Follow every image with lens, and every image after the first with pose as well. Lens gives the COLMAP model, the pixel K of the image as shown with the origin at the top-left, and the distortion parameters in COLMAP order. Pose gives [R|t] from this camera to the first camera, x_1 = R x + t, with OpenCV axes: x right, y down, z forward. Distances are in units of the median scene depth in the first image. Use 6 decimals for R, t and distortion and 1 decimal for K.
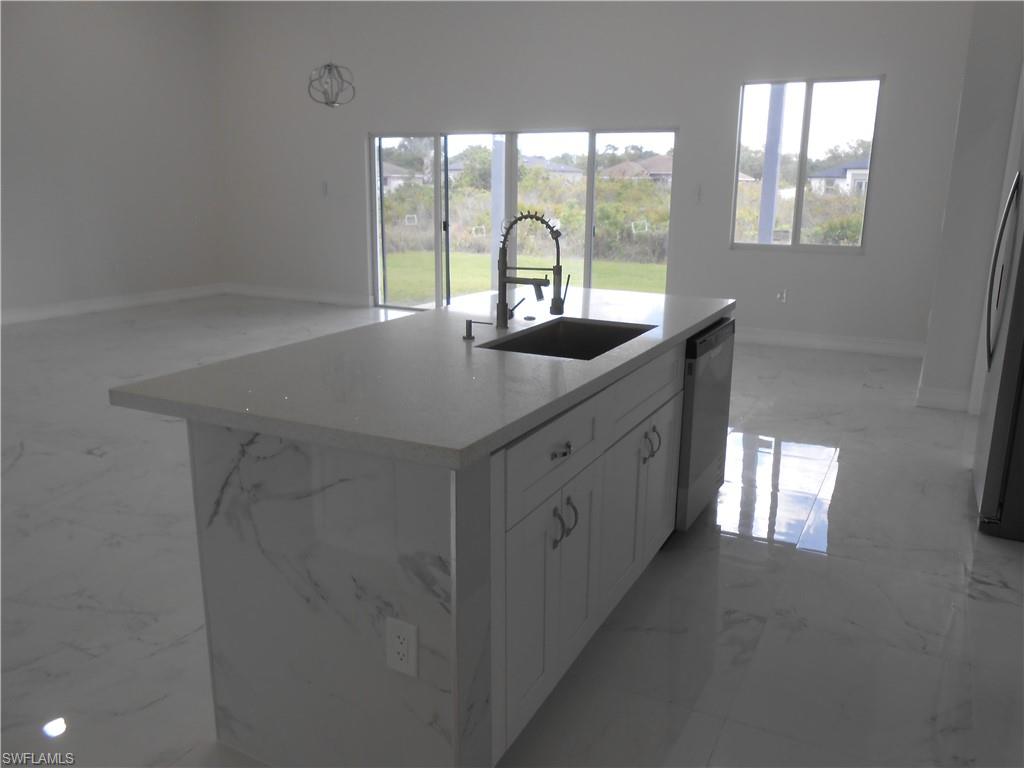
lens RADIAL K [[809.5, 0, 518.4], [0, 809.5, 378.2], [0, 0, 1]] dist [-0.024072, 0.052715]
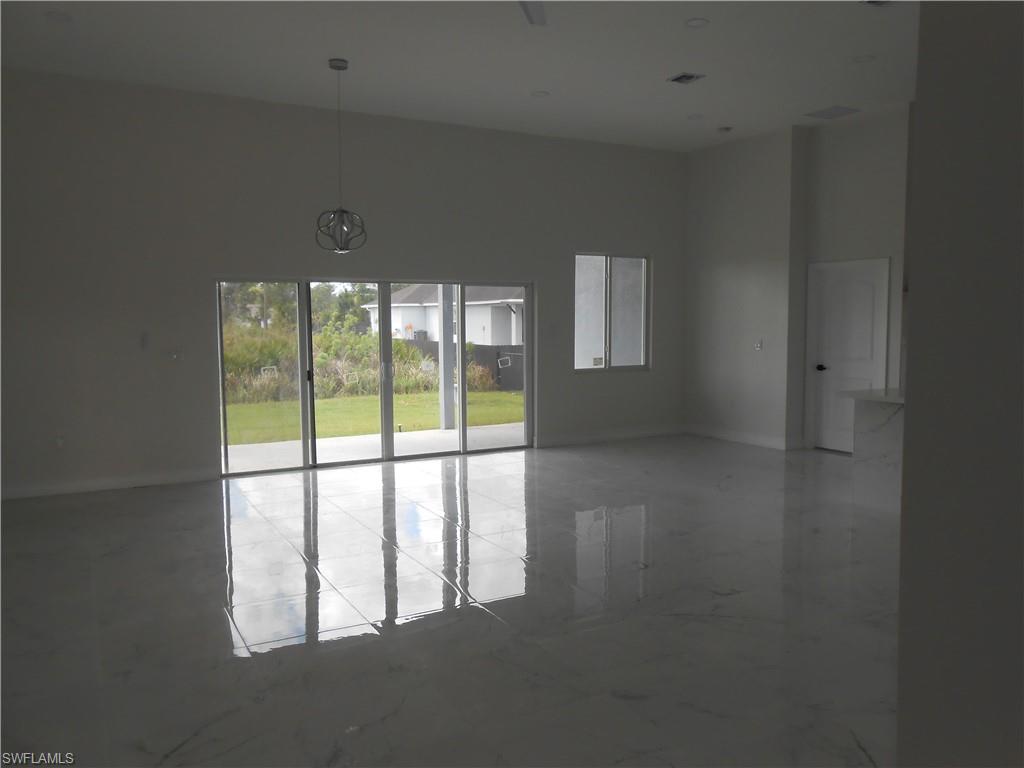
lens RADIAL K [[809.5, 0, 527.6], [0, 809.5, 372.5], [0, 0, 1]] dist [-0.024072, 0.052715]
pose [[0.549386, -0.068035, 0.832794, -0.692830], [0.208696, 0.976264, -0.057918, -0.081049], [-0.809086, 0.205620, 0.550545, 0.269363]]
